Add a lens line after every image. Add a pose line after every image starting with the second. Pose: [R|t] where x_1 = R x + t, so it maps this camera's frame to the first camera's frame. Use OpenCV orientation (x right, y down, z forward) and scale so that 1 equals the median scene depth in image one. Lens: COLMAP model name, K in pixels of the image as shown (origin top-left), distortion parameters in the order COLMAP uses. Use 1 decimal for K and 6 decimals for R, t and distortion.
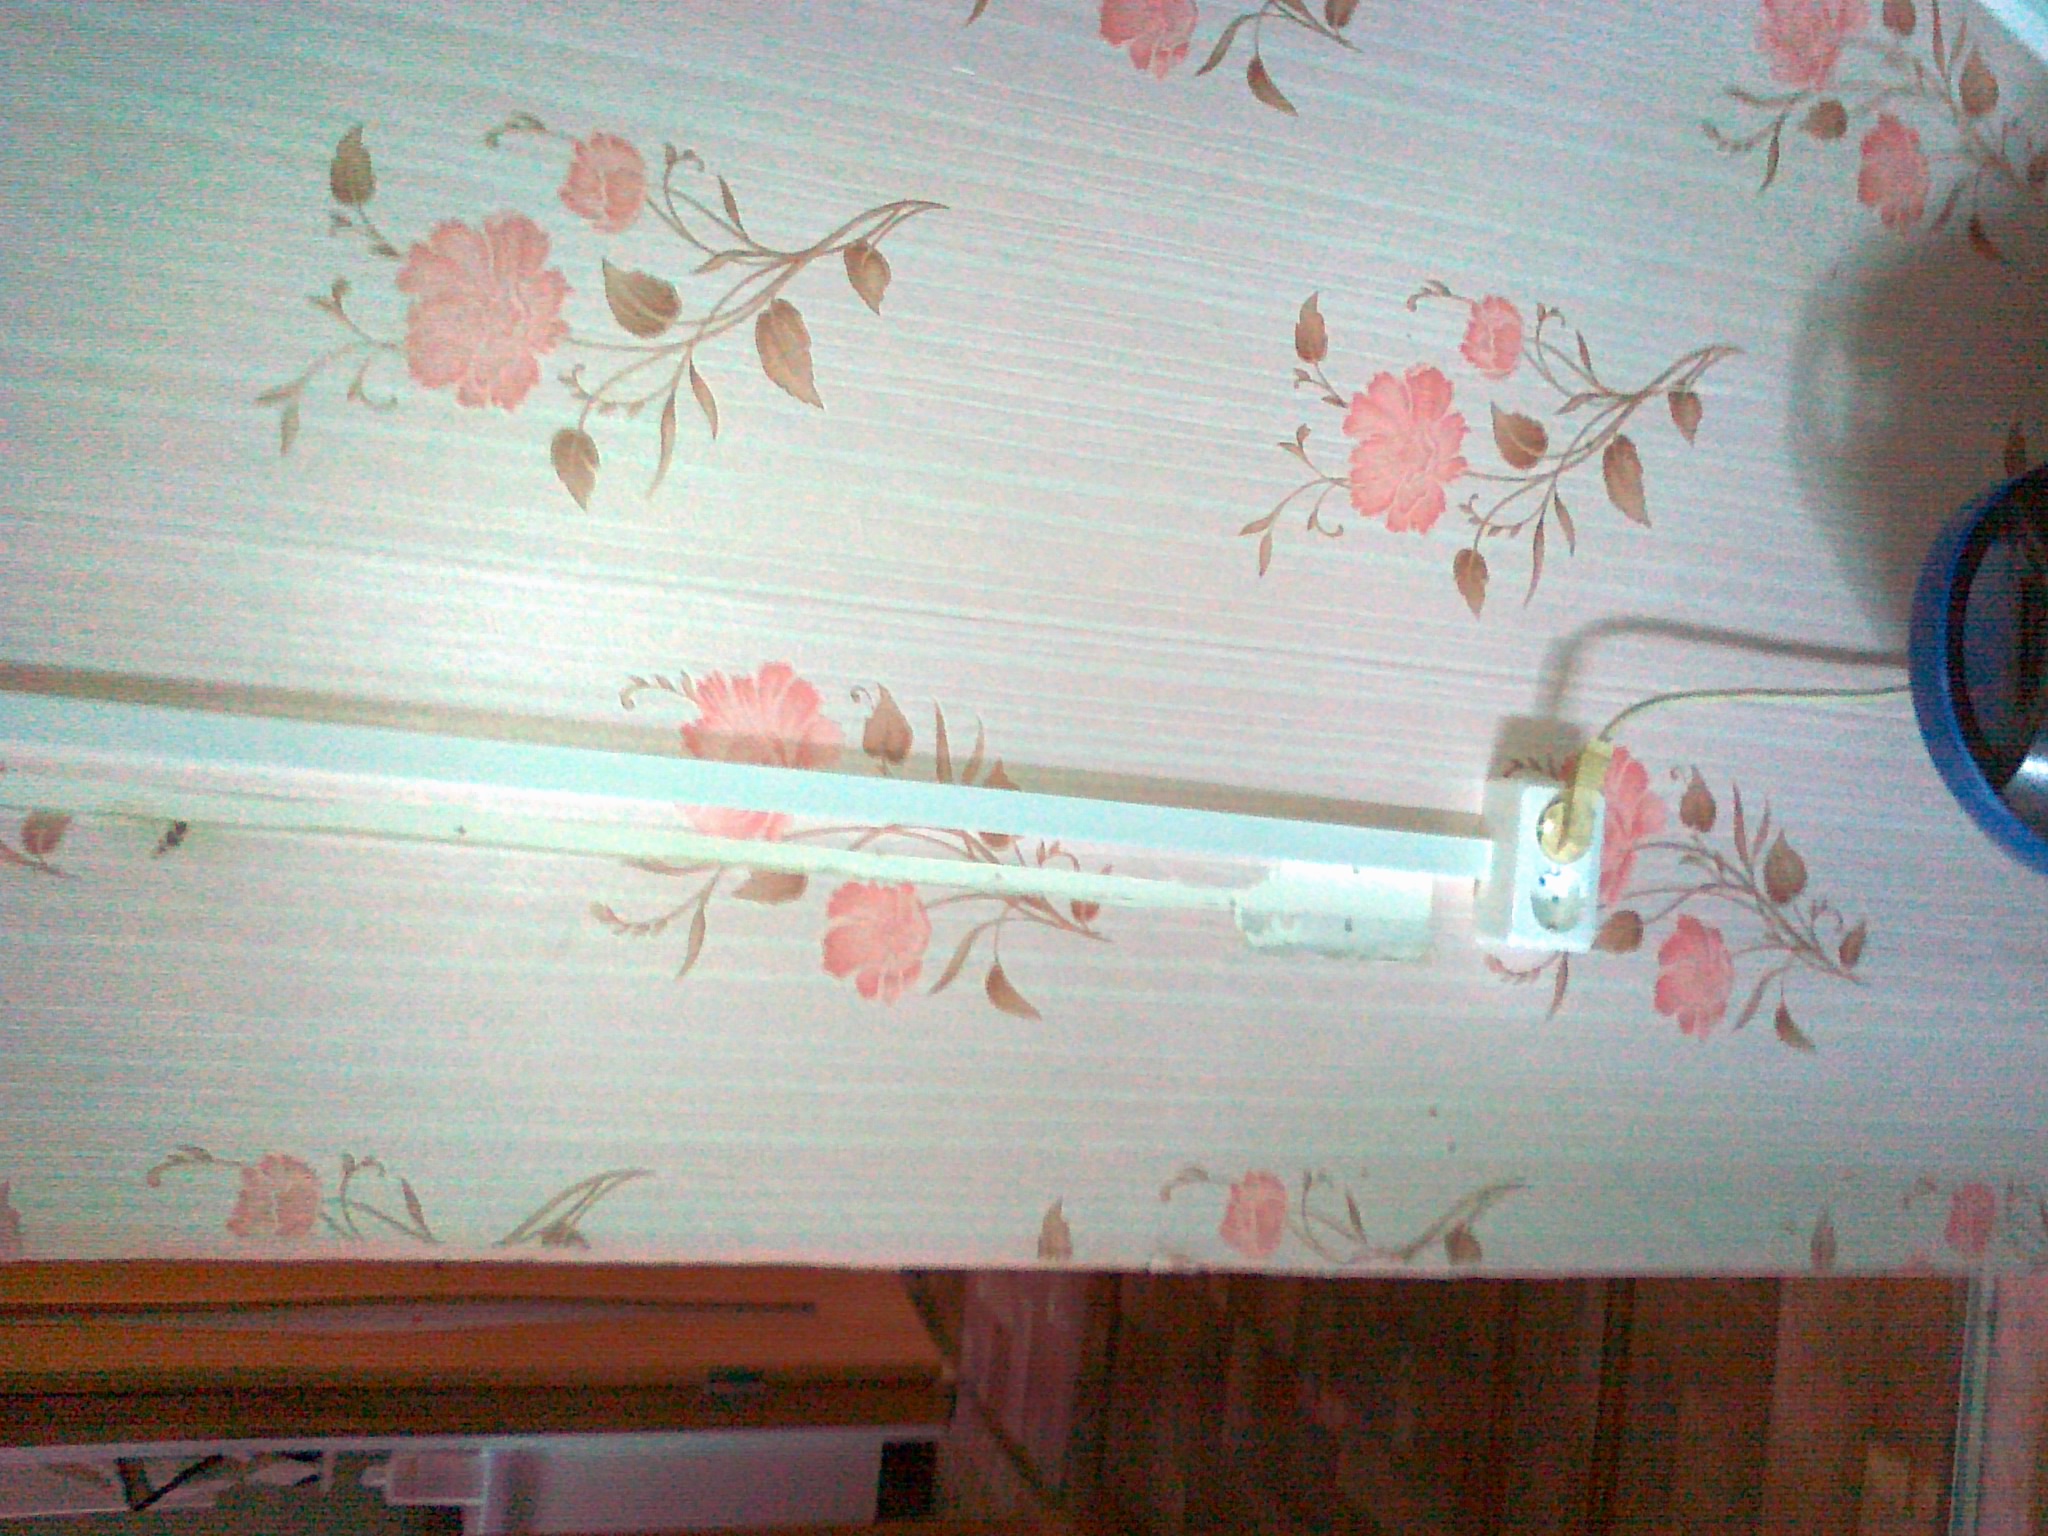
lens RADIAL K [[1766.7, 0, 1024.0], [0, 1766.7, 768.0], [0, 0, 1]] dist [-0.082522, -0.001098]
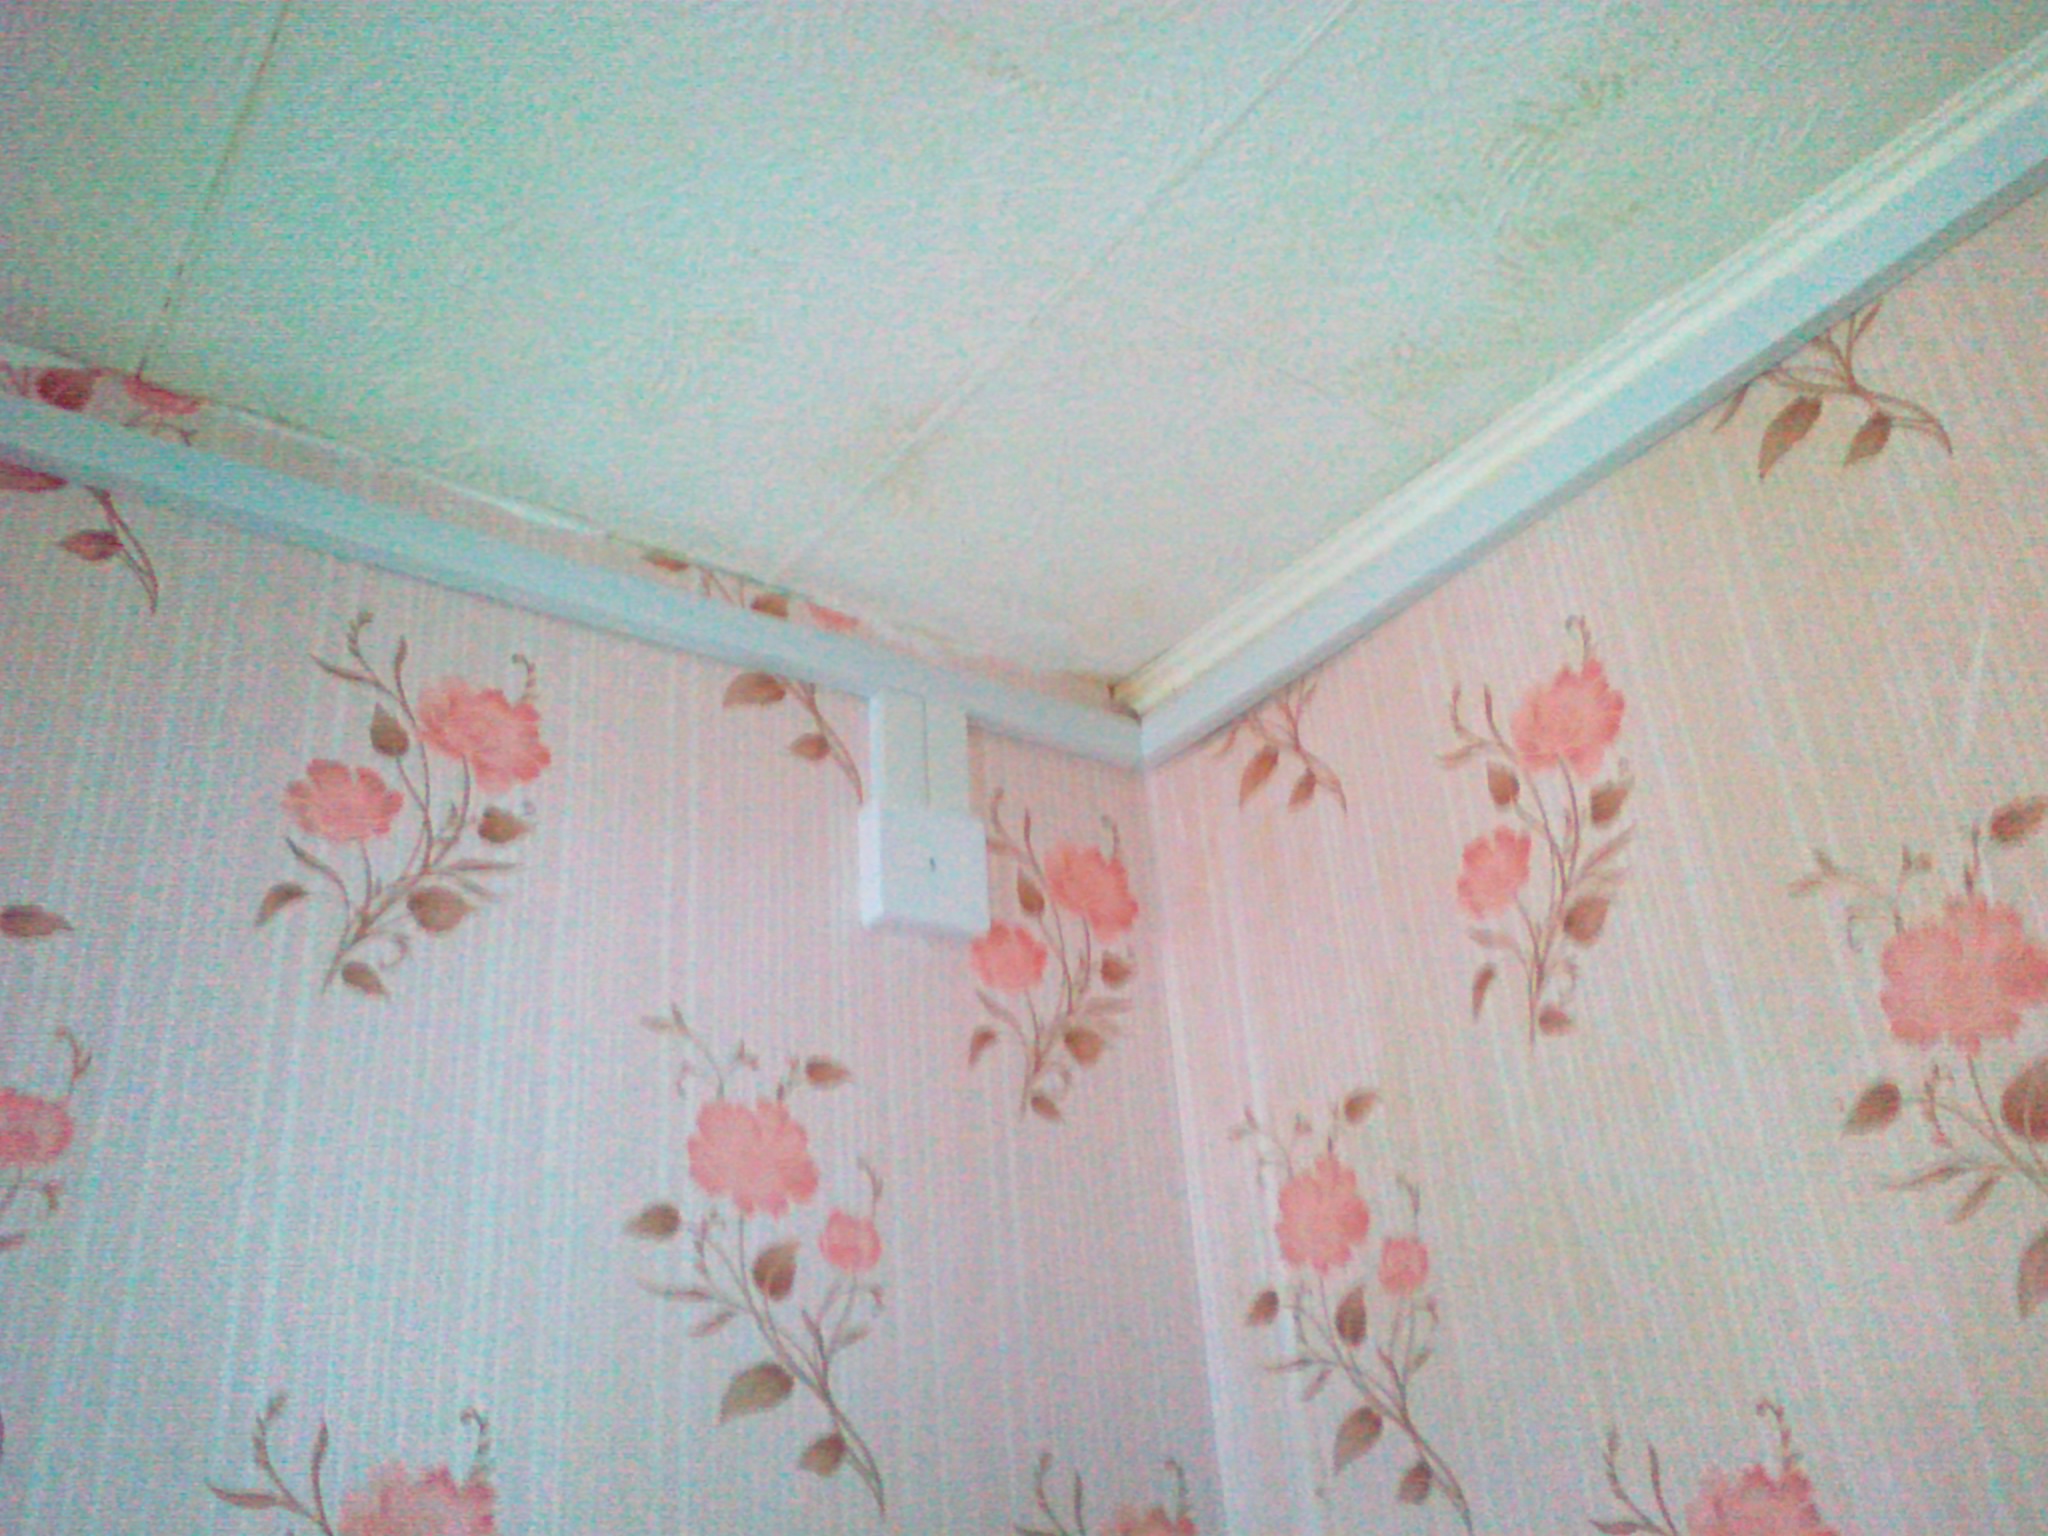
lens RADIAL K [[1145.6, 0, 1024.0], [0, 1145.6, 768.0], [0, 0, 1]] dist [-0.002188, -0.001806]
pose [[0.271732, 0.812957, -0.515037, 0.545820], [-0.883122, -0.002031, -0.469138, 0.047139], [-0.382435, 0.582321, 0.717388, 0.161332]]
